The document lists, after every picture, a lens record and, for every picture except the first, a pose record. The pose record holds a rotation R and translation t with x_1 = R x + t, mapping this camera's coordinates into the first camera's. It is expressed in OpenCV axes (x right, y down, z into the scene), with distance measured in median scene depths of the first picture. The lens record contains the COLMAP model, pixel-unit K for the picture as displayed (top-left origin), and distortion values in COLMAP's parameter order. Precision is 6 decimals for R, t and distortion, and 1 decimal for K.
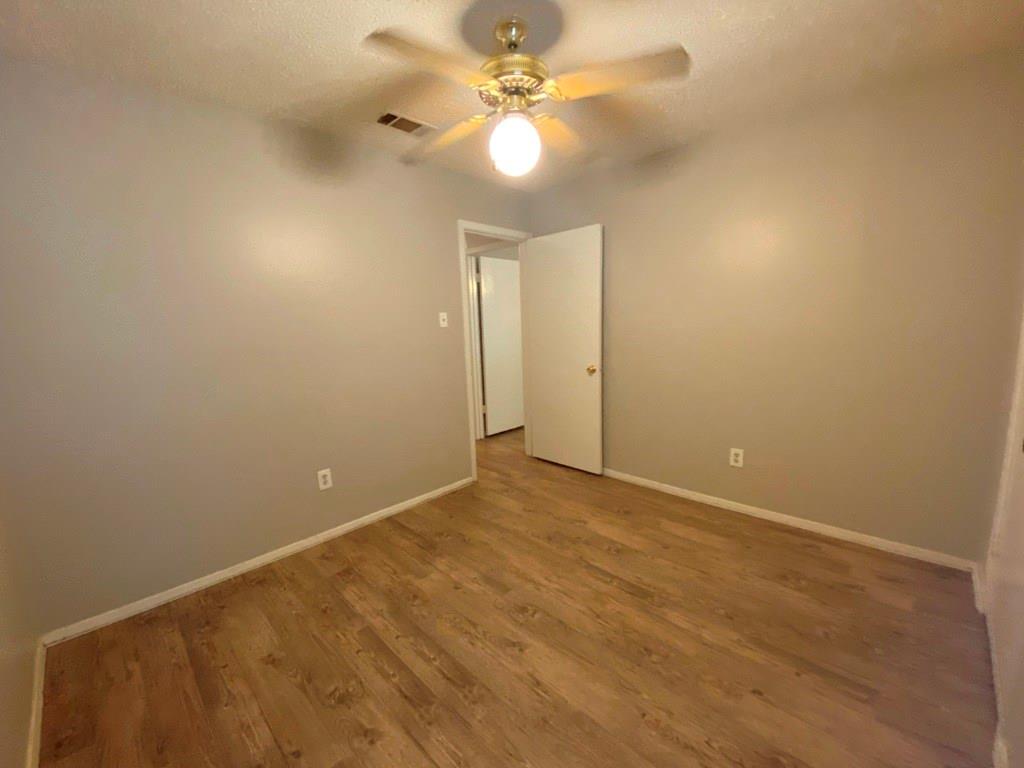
lens RADIAL K [[412.6, 0, 510.5], [0, 412.6, 385.9], [0, 0, 1]] dist [0.043713, -0.036435]
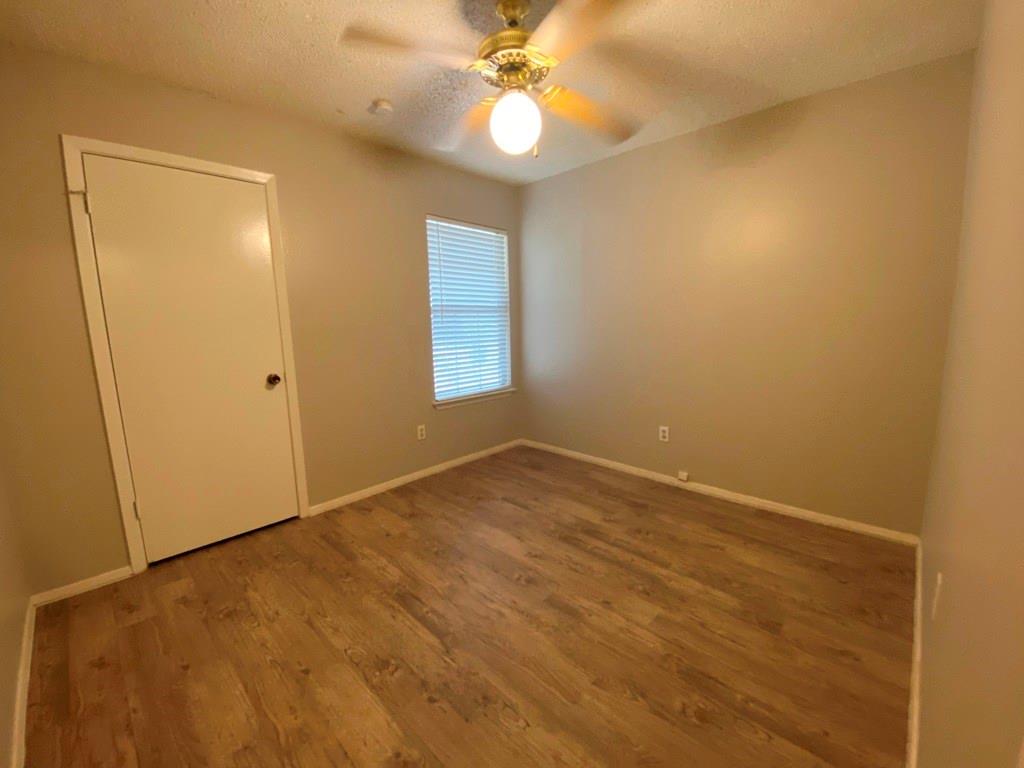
lens RADIAL K [[412.6, 0, 510.5], [0, 412.6, 385.9], [0, 0, 1]] dist [0.043713, -0.036435]
pose [[-0.998299, 0.058297, 0.000095, 0.048918], [0.055554, 0.950822, 0.304714, -0.243076], [0.017673, 0.304201, -0.952444, 1.824033]]
